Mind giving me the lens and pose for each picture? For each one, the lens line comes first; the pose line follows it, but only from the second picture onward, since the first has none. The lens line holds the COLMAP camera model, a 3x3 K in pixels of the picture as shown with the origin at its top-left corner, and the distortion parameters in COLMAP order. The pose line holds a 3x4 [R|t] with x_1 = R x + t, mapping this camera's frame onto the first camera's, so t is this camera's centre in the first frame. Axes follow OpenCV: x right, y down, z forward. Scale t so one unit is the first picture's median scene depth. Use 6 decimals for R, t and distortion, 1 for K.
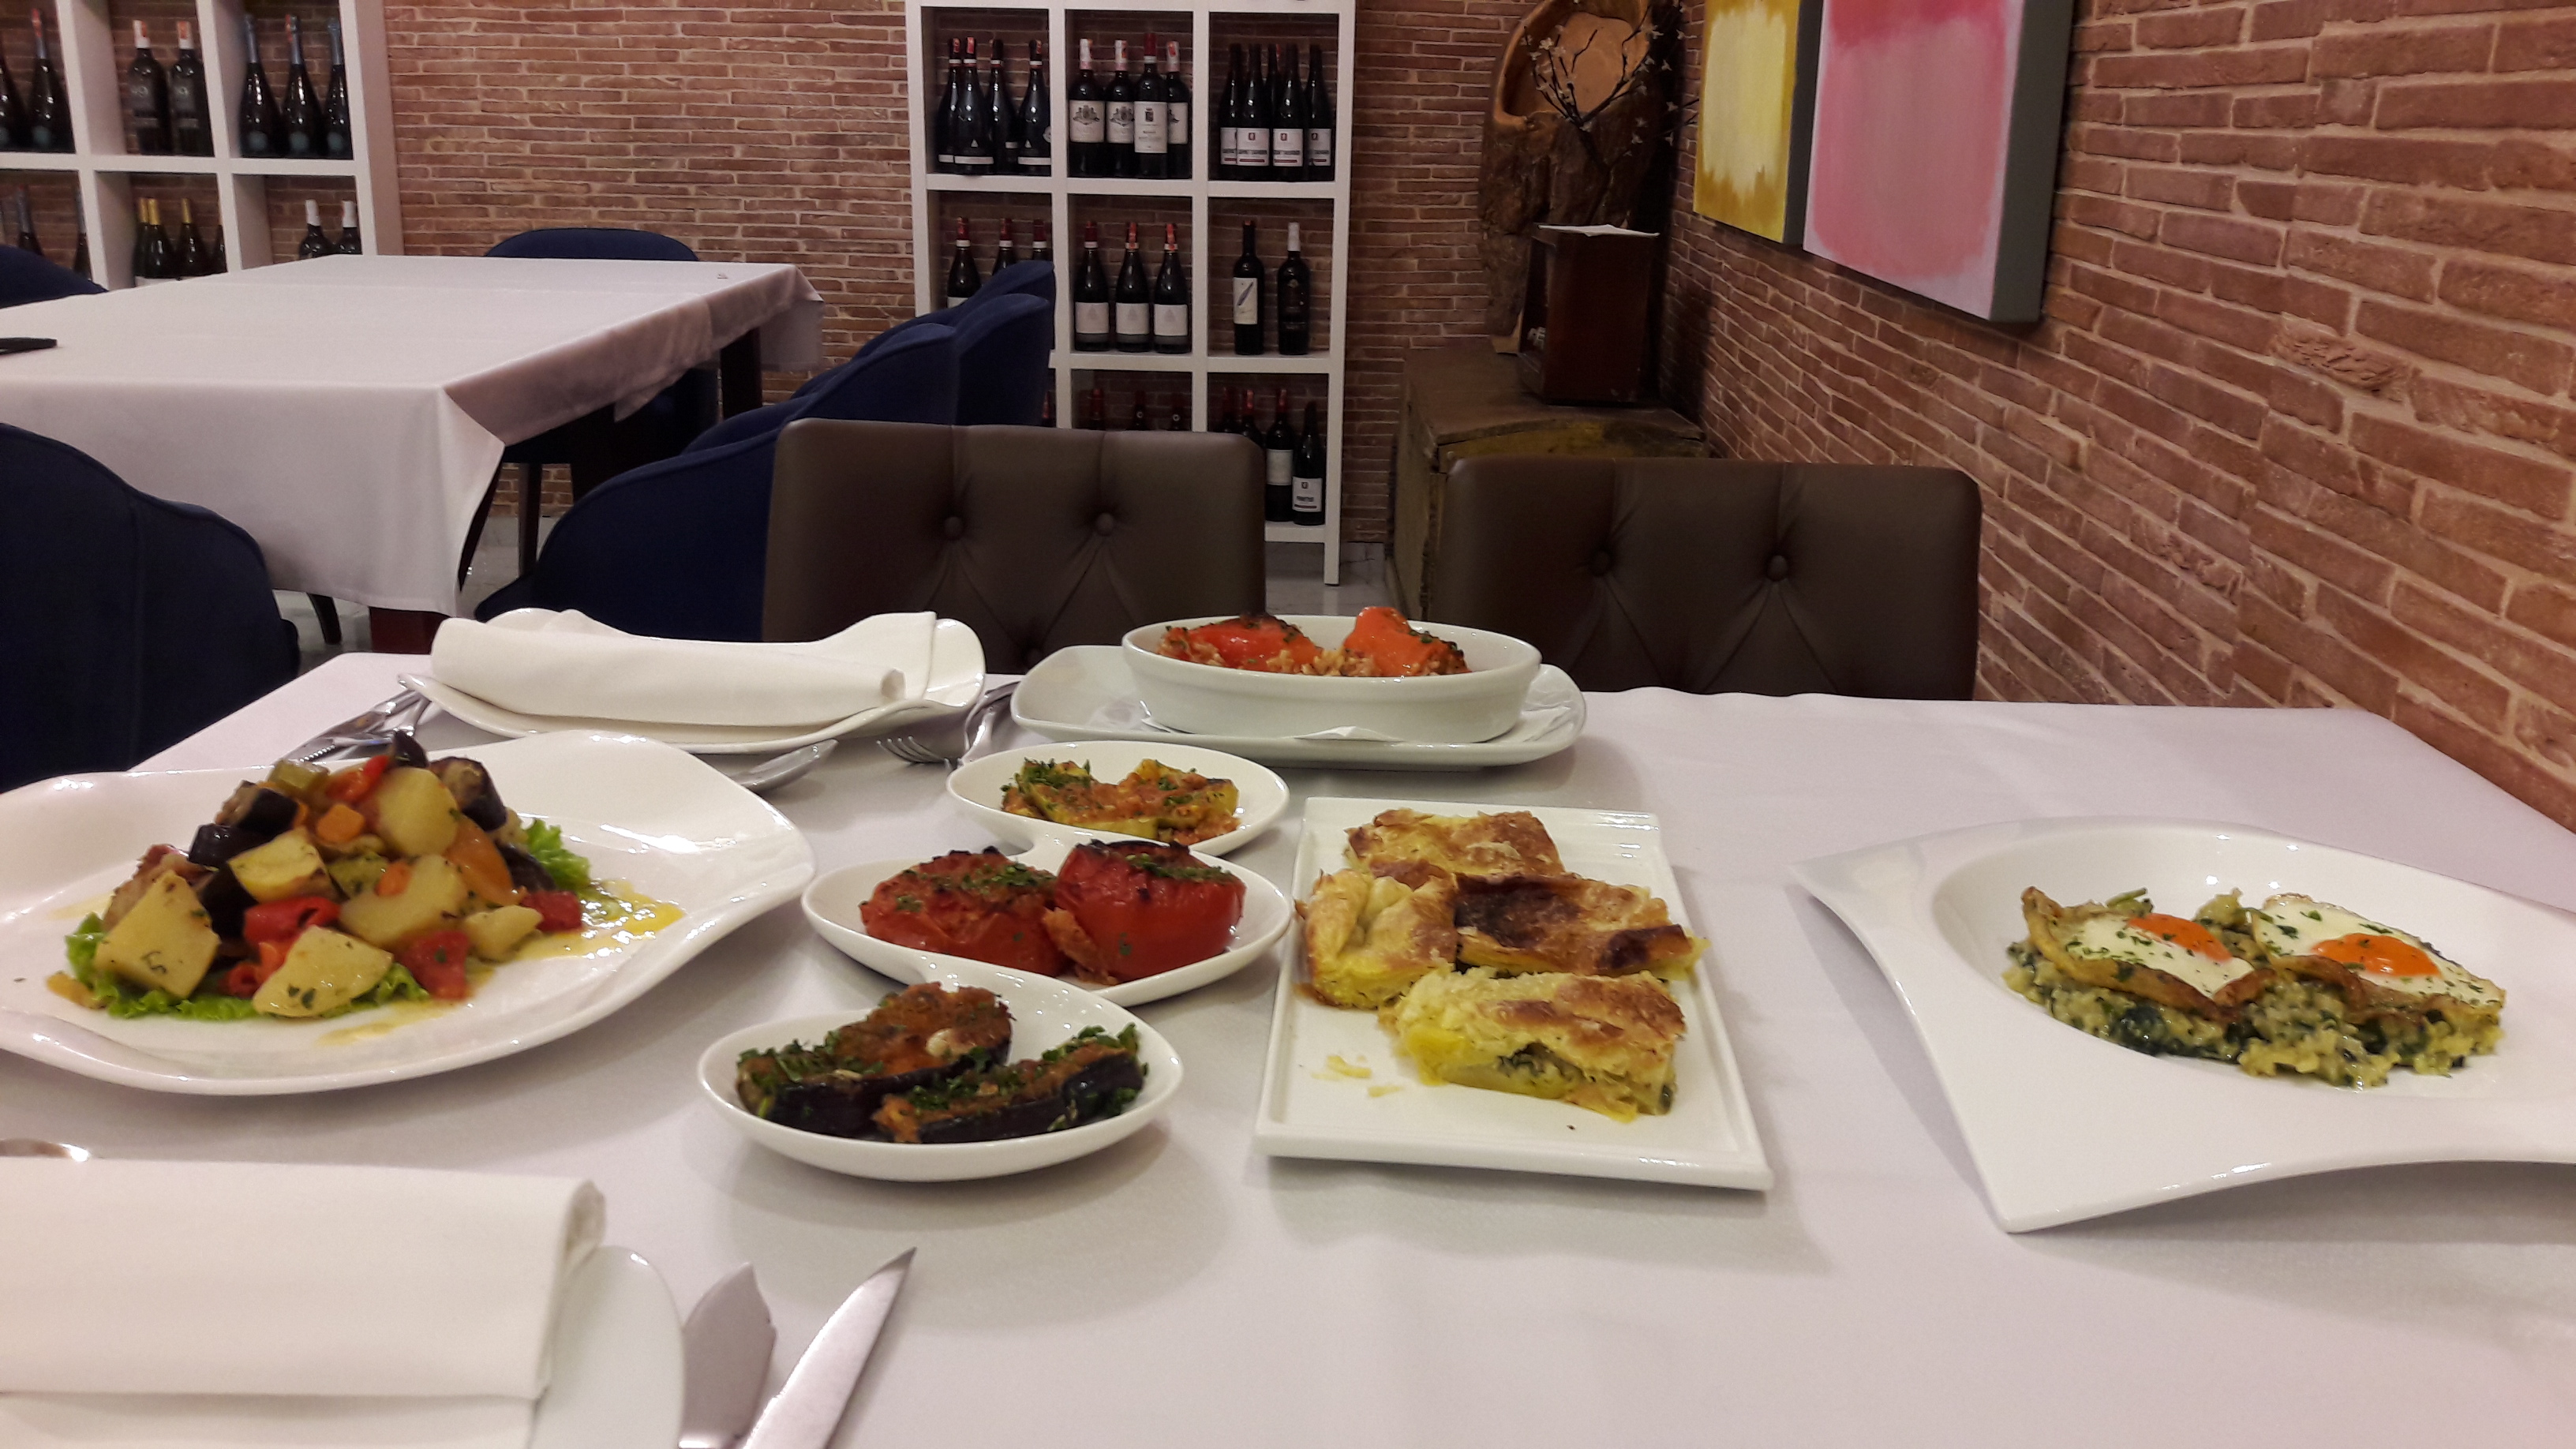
lens RADIAL K [[2284.2, 0, 1272.6], [0, 2284.2, 733.5], [0, 0, 1]] dist [0.034607, -0.096847]
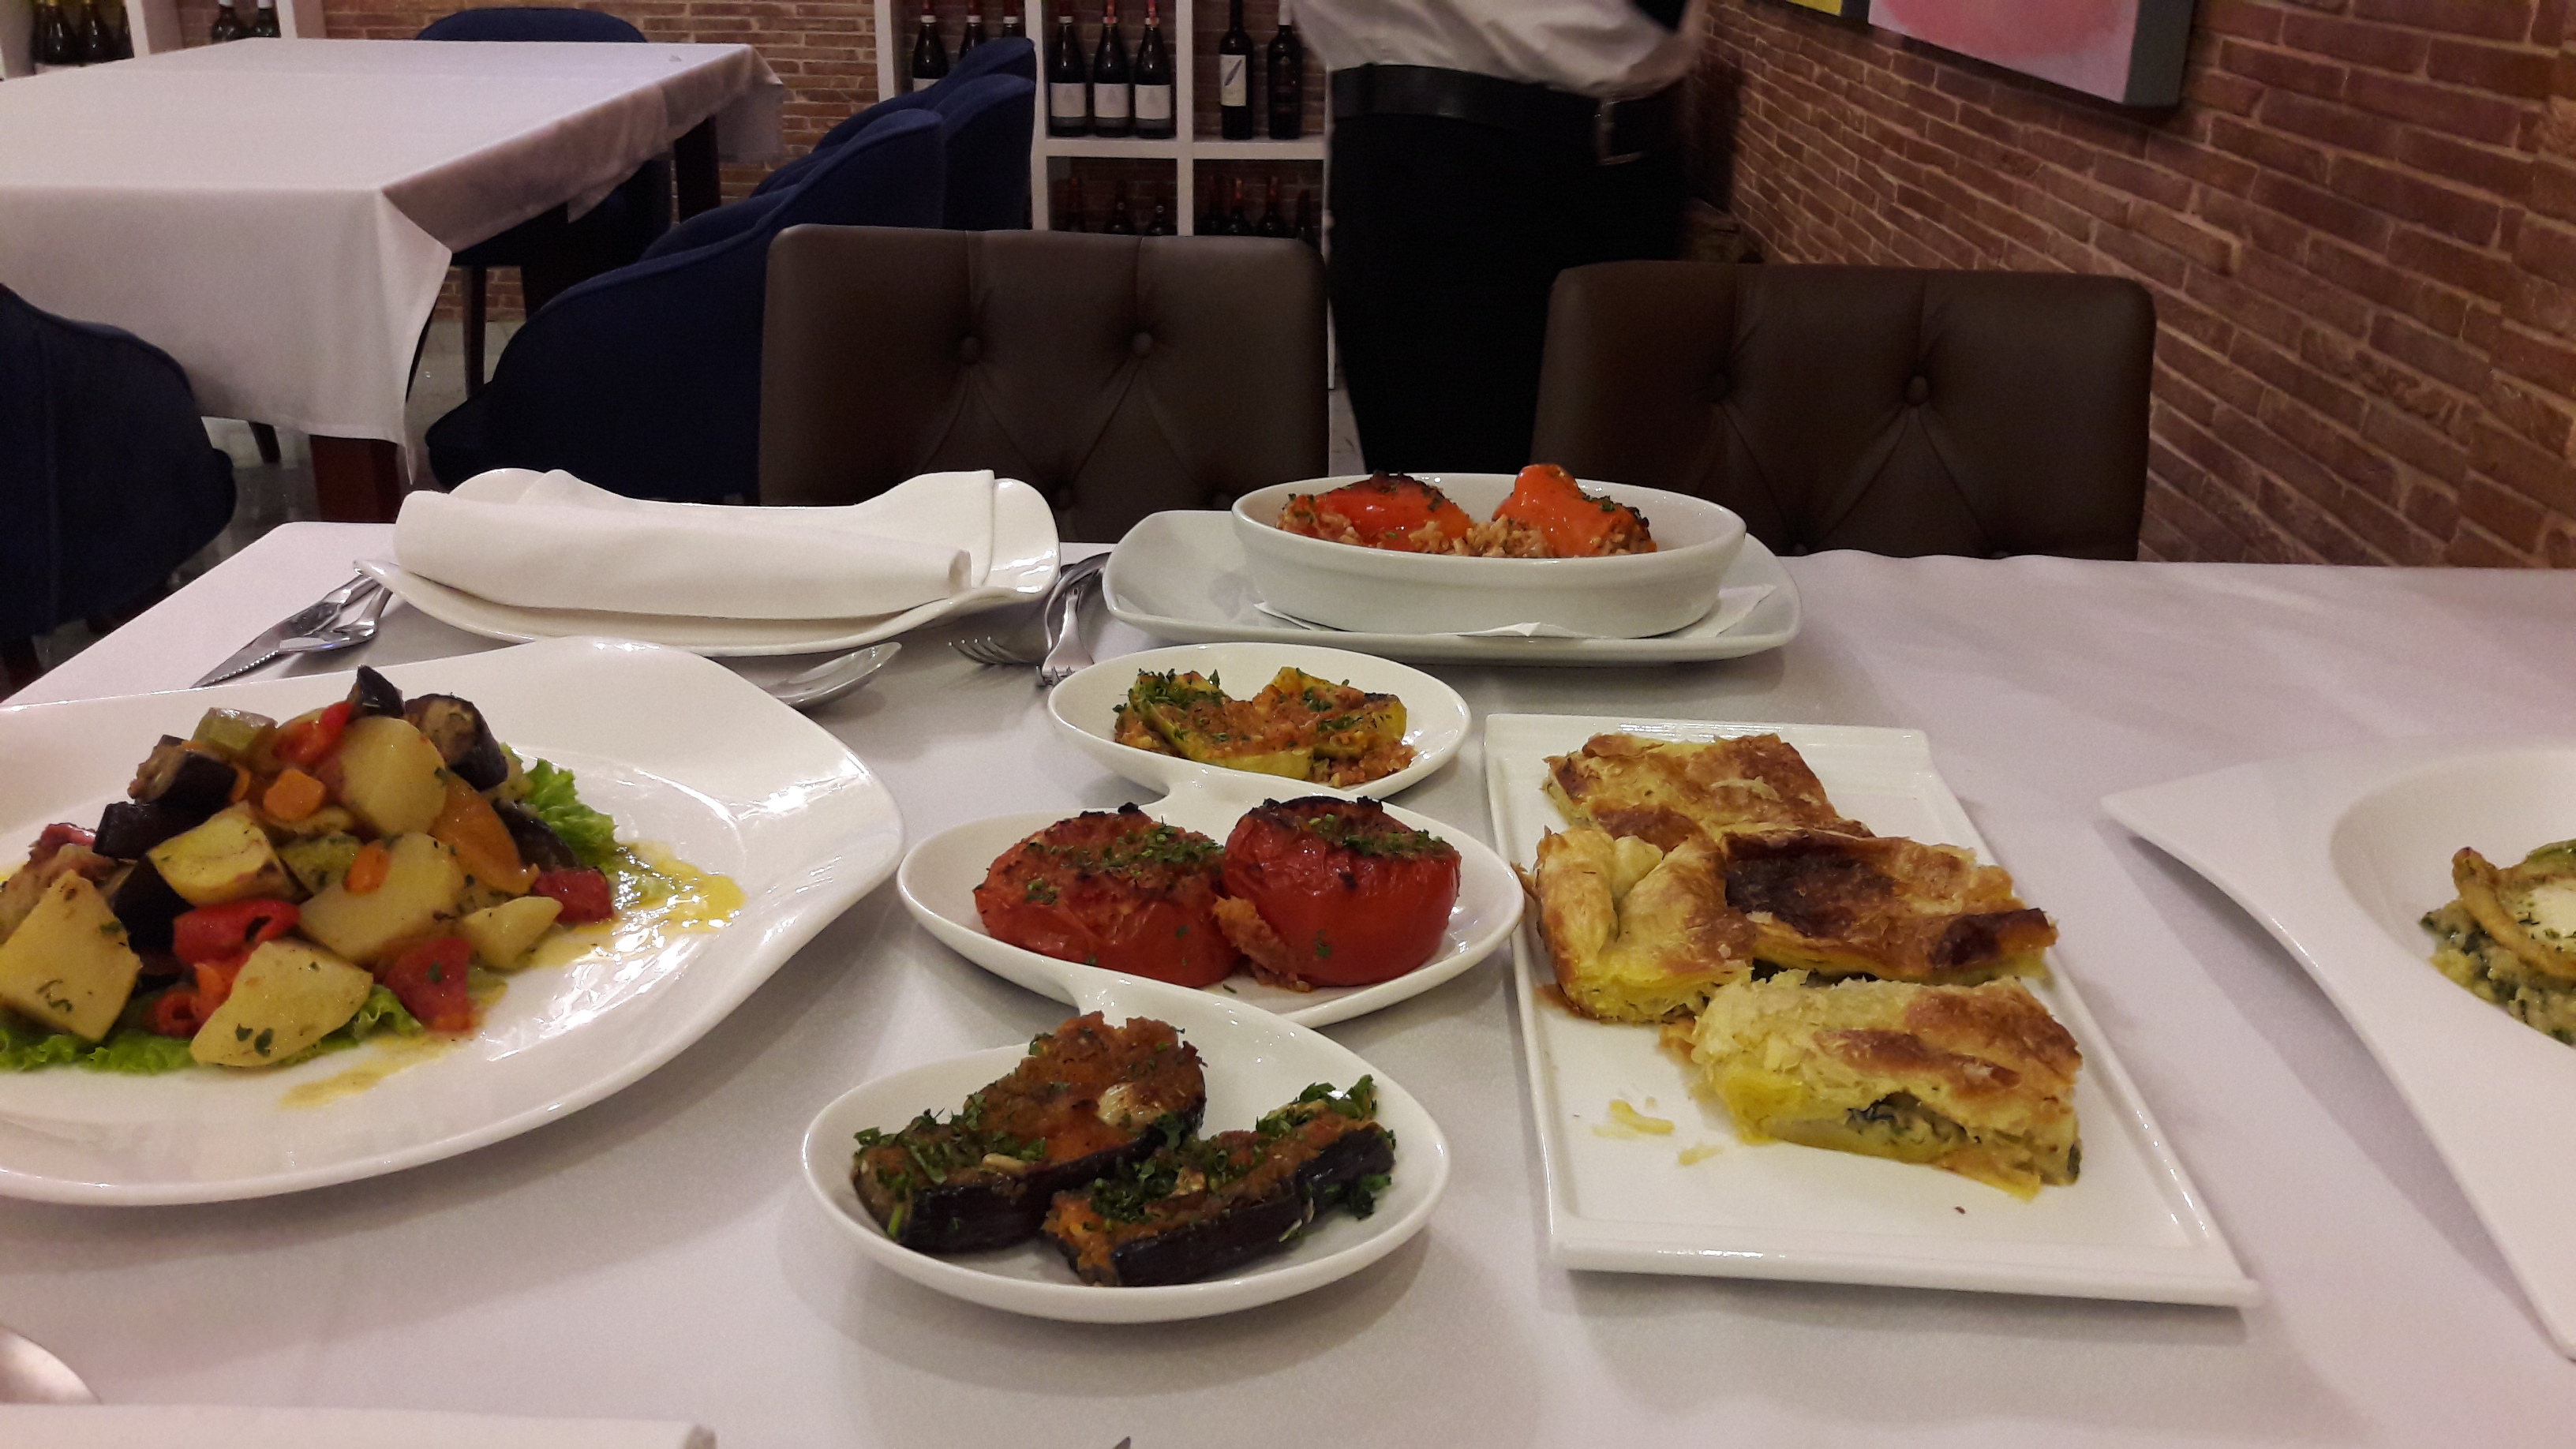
lens RADIAL K [[2284.2, 0, 1298.3], [0, 2284.2, 740.3], [0, 0, 1]] dist [0.034607, -0.096847]
pose [[0.999487, -0.013216, 0.029180, -0.069570], [0.010422, 0.995526, 0.093911, -0.036129], [-0.030291, -0.093559, 0.995153, 0.171129]]
